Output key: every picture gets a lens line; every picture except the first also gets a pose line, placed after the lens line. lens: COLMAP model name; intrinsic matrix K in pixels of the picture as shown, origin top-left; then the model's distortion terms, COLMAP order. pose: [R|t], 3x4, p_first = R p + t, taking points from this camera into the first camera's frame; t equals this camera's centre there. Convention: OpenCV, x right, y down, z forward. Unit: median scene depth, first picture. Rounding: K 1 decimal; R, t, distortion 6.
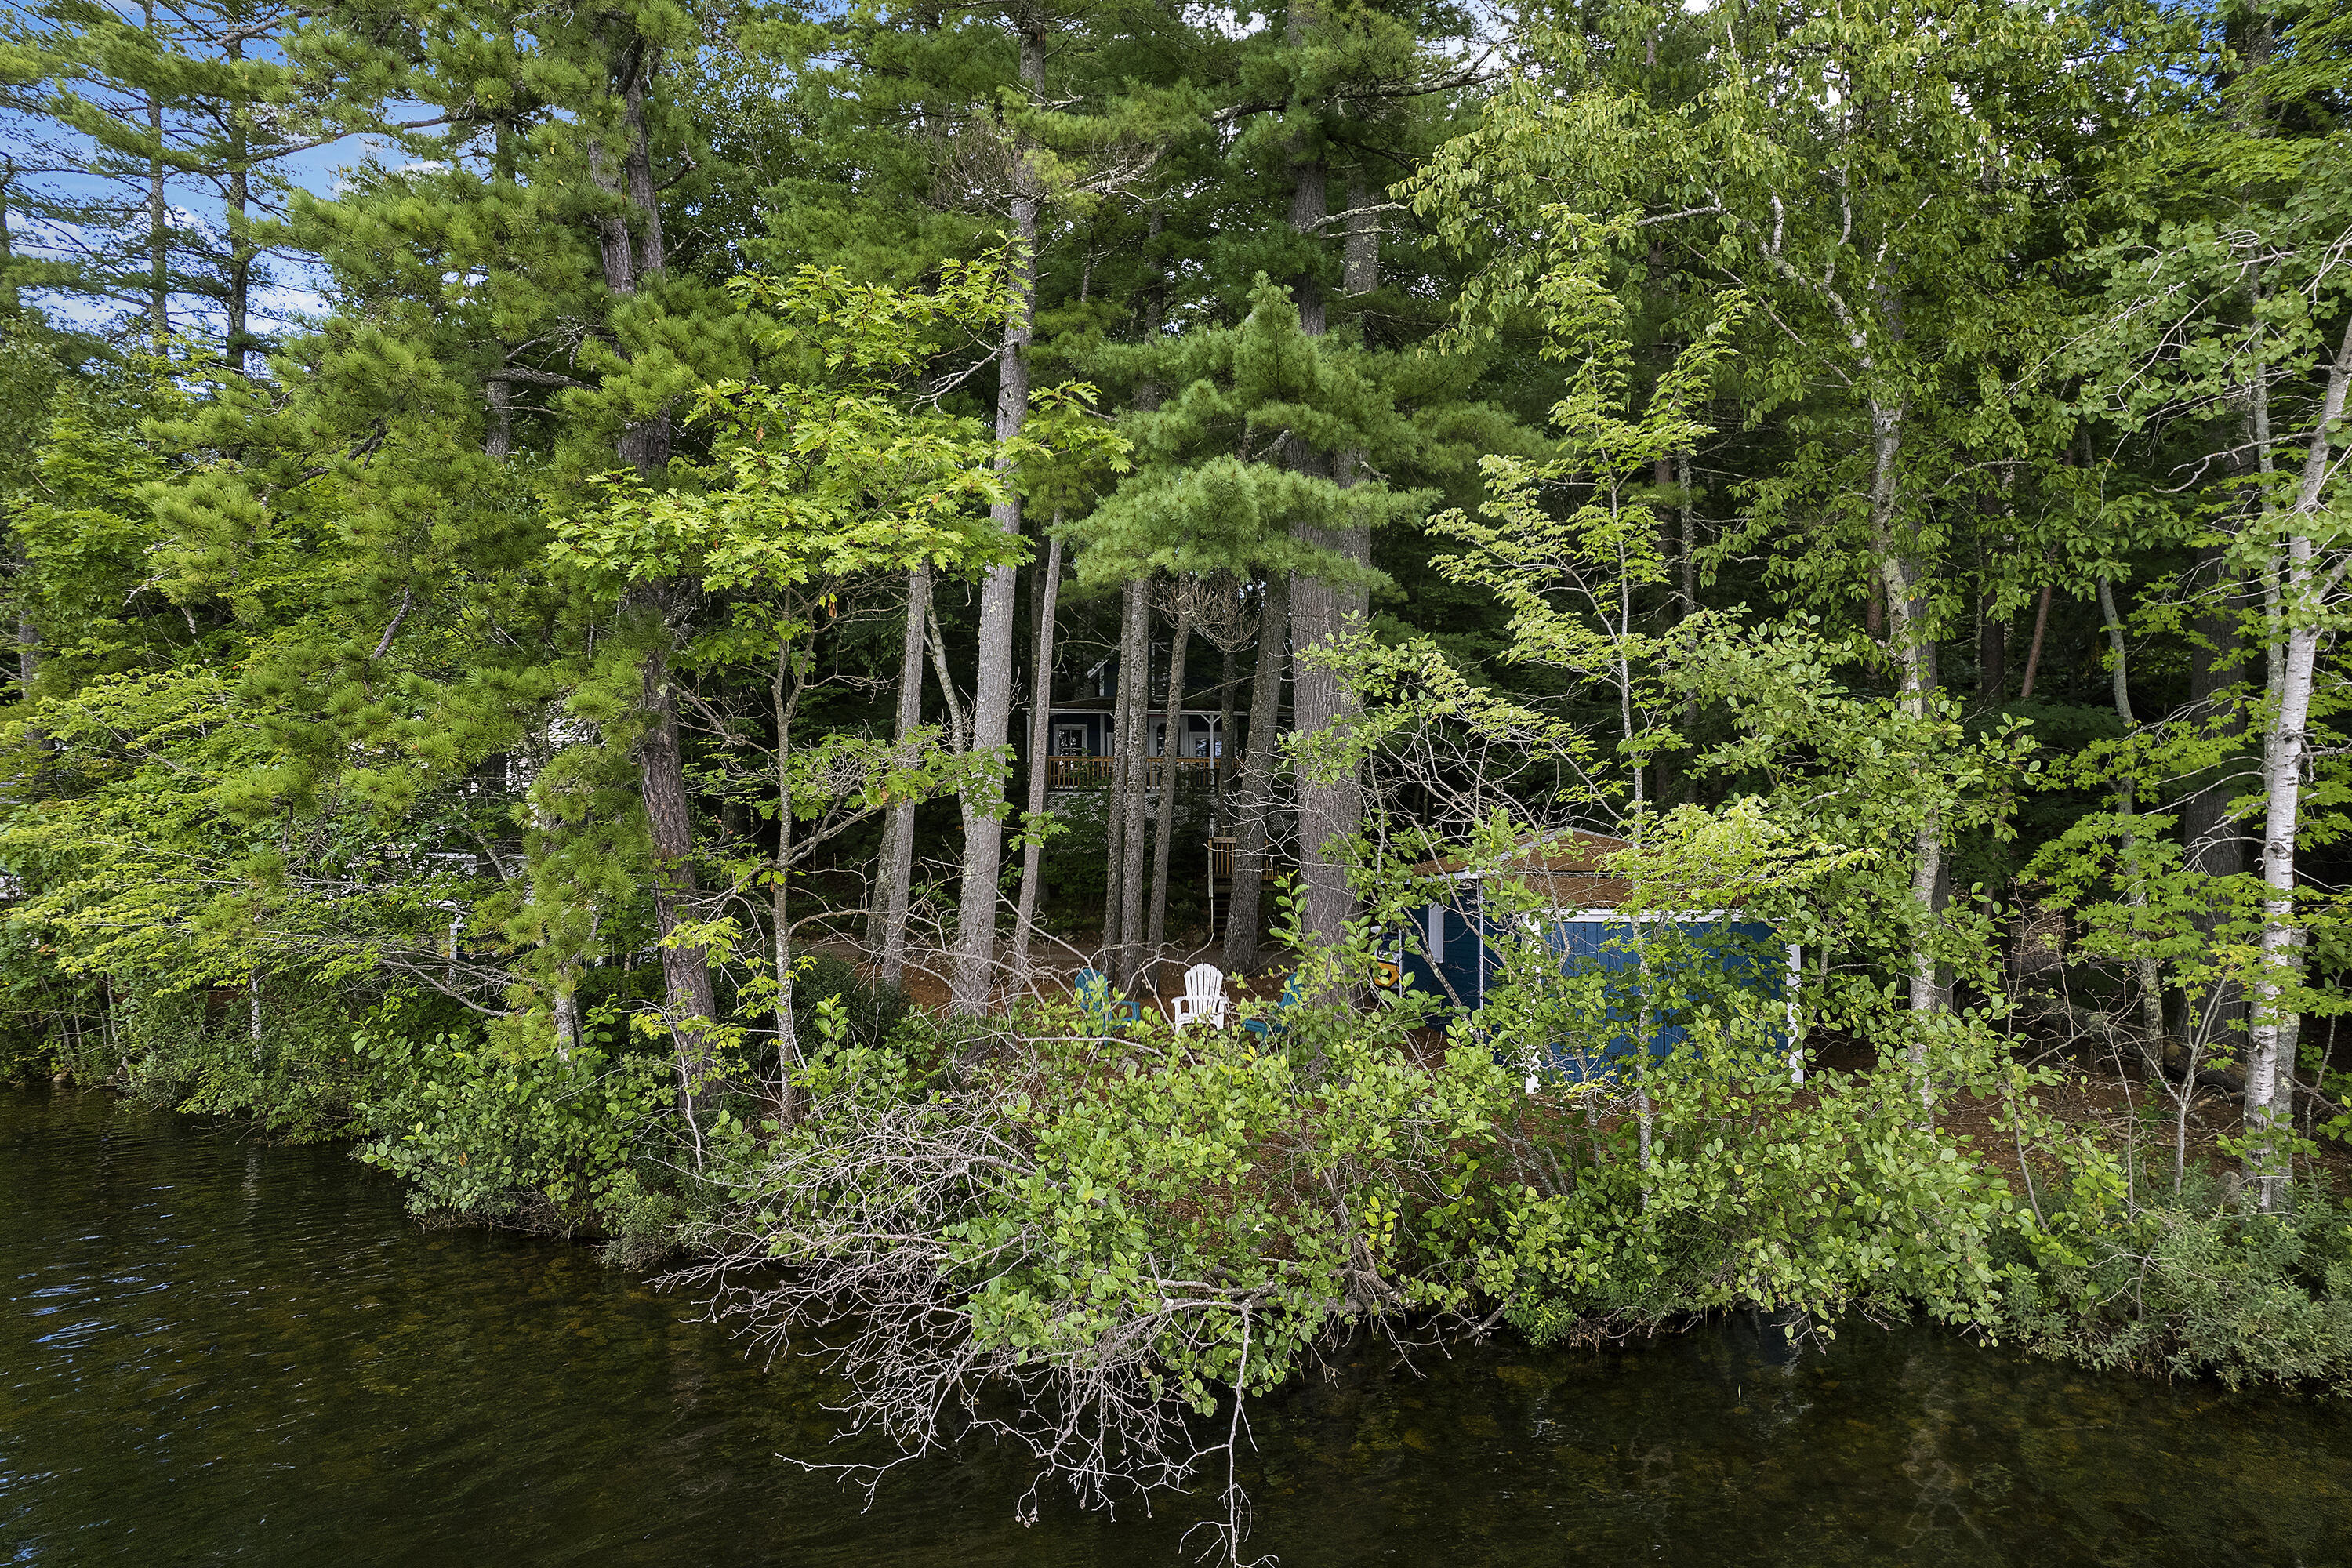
lens RADIAL K [[1484.1, 0, 1180.1], [0, 1484.1, 775.4], [0, 0, 1]] dist [-0.022293, 0.003154]
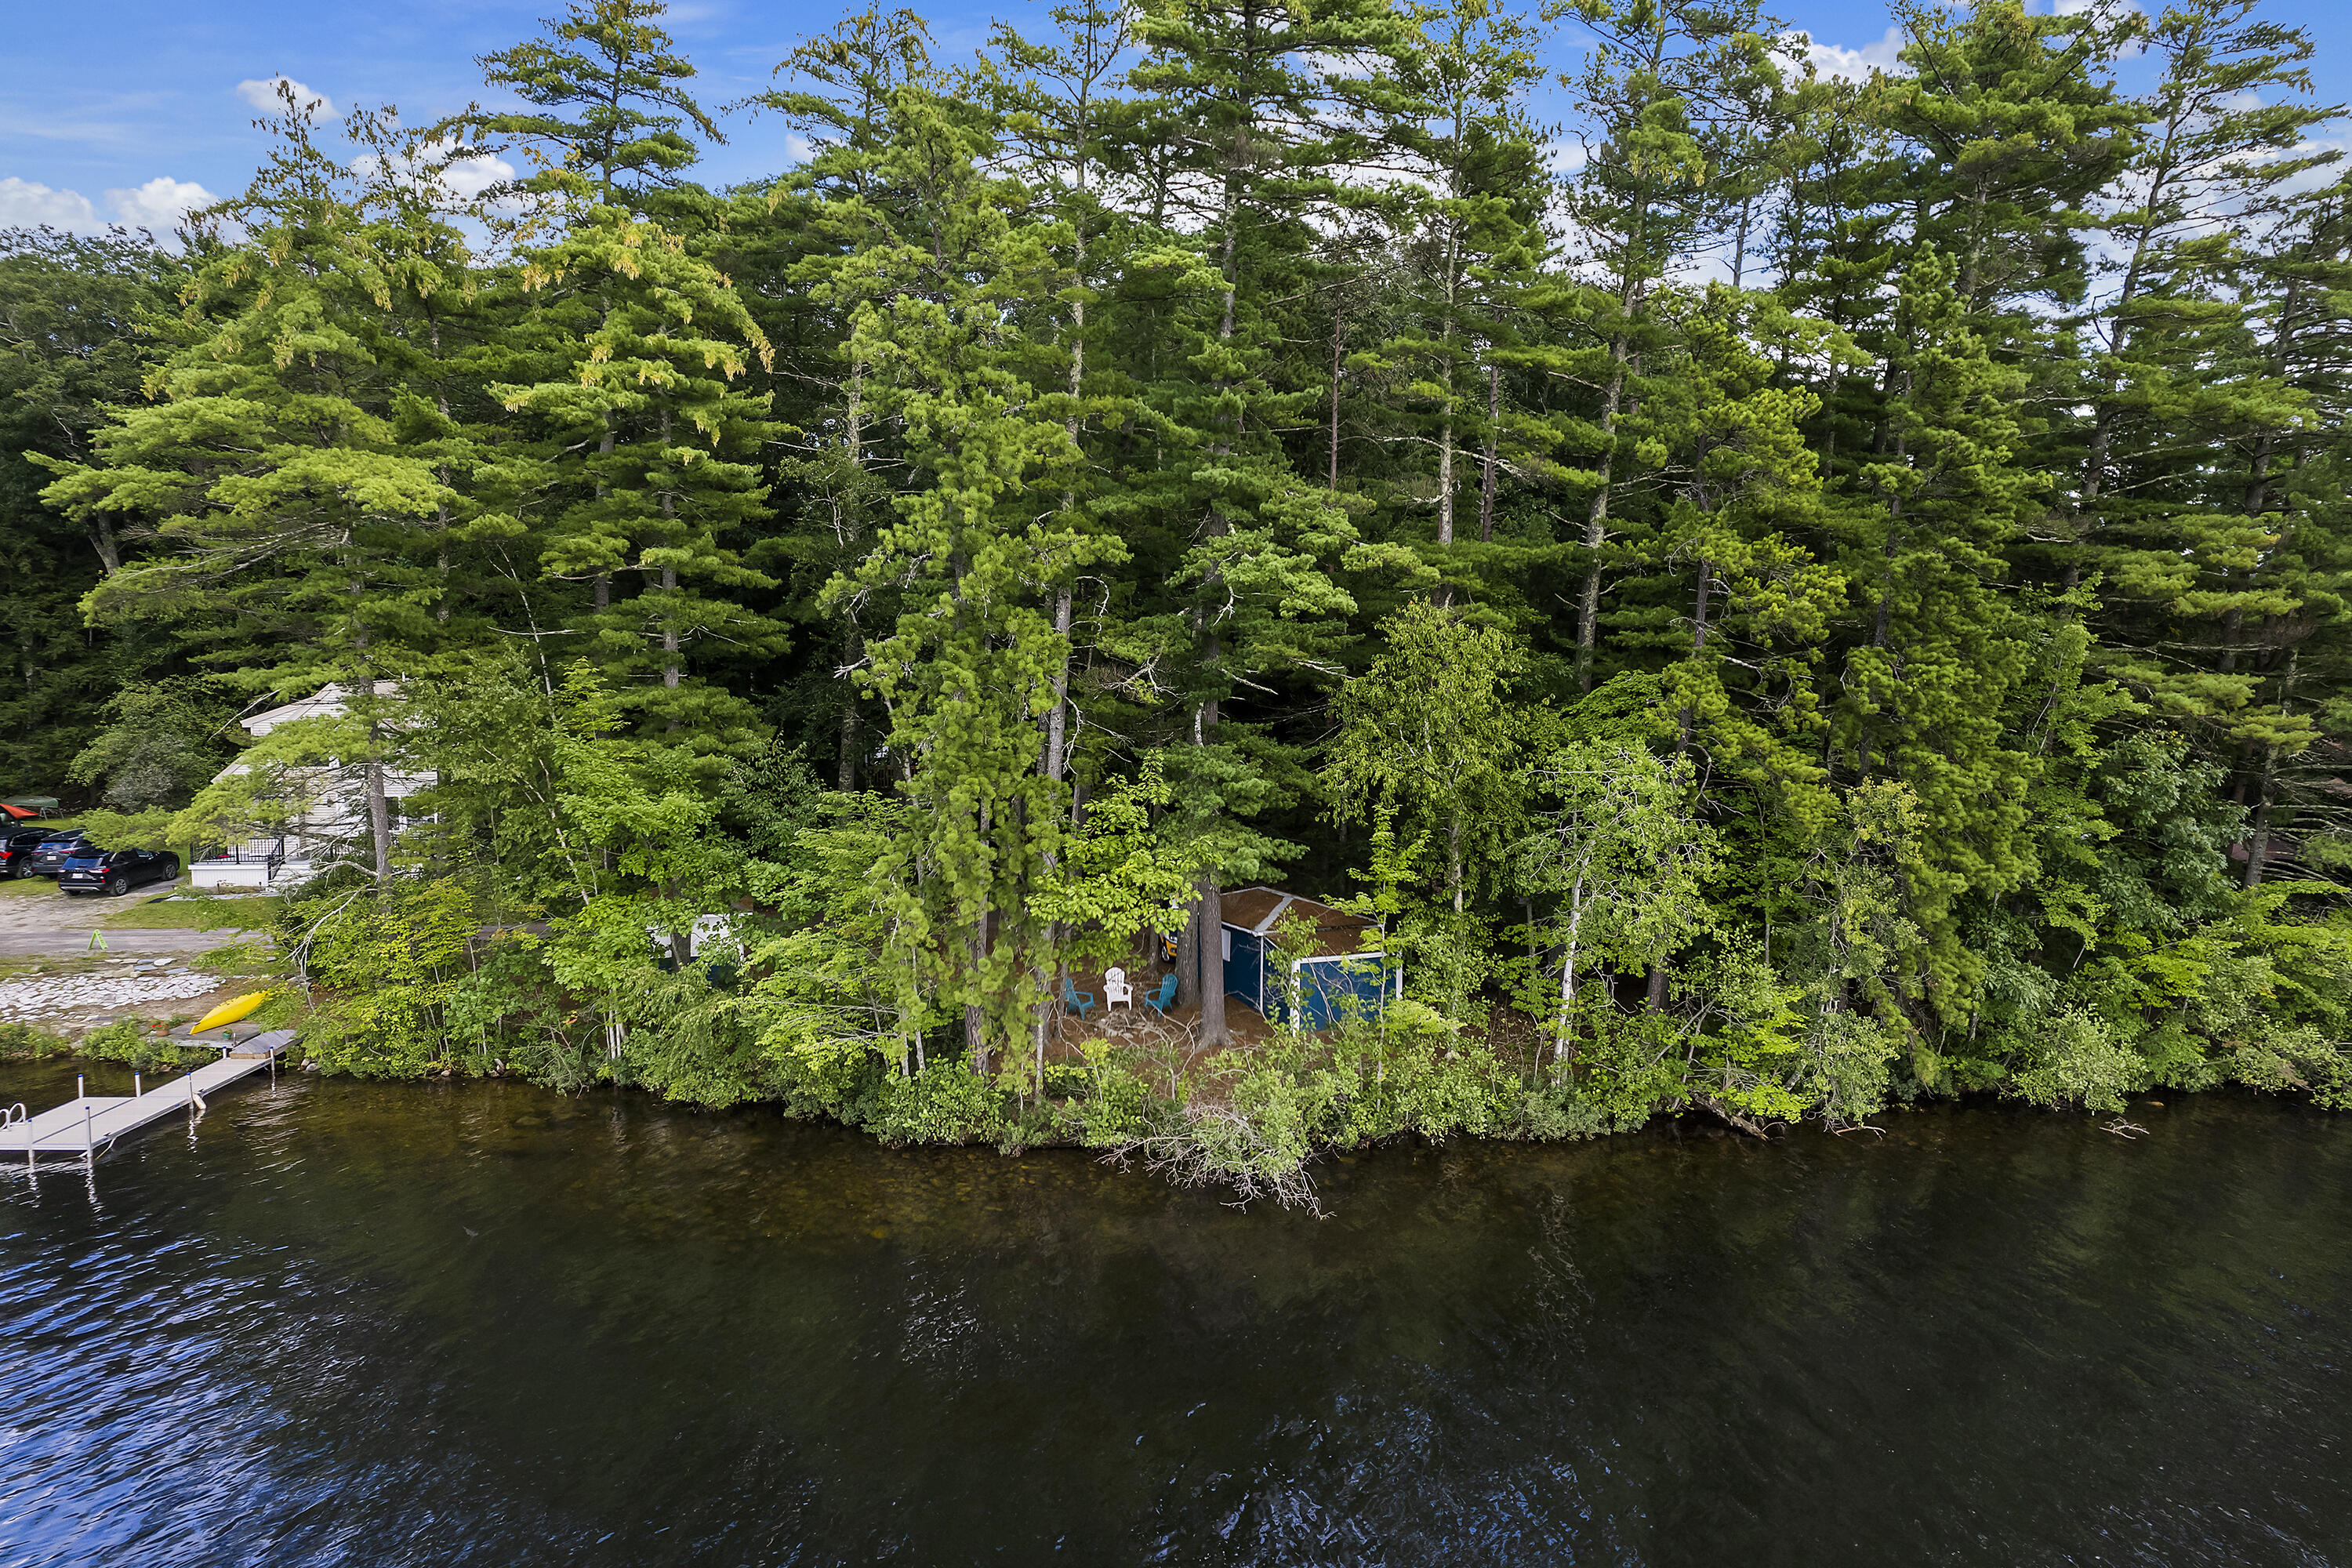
lens RADIAL K [[1484.1, 0, 1174.5], [0, 1484.1, 789.3], [0, 0, 1]] dist [-0.022293, 0.003154]
pose [[0.946253, -0.036744, 0.321334, -1.230445], [-0.014527, 0.987694, 0.155722, -0.957536], [-0.323101, -0.152020, 0.934075, -1.904491]]
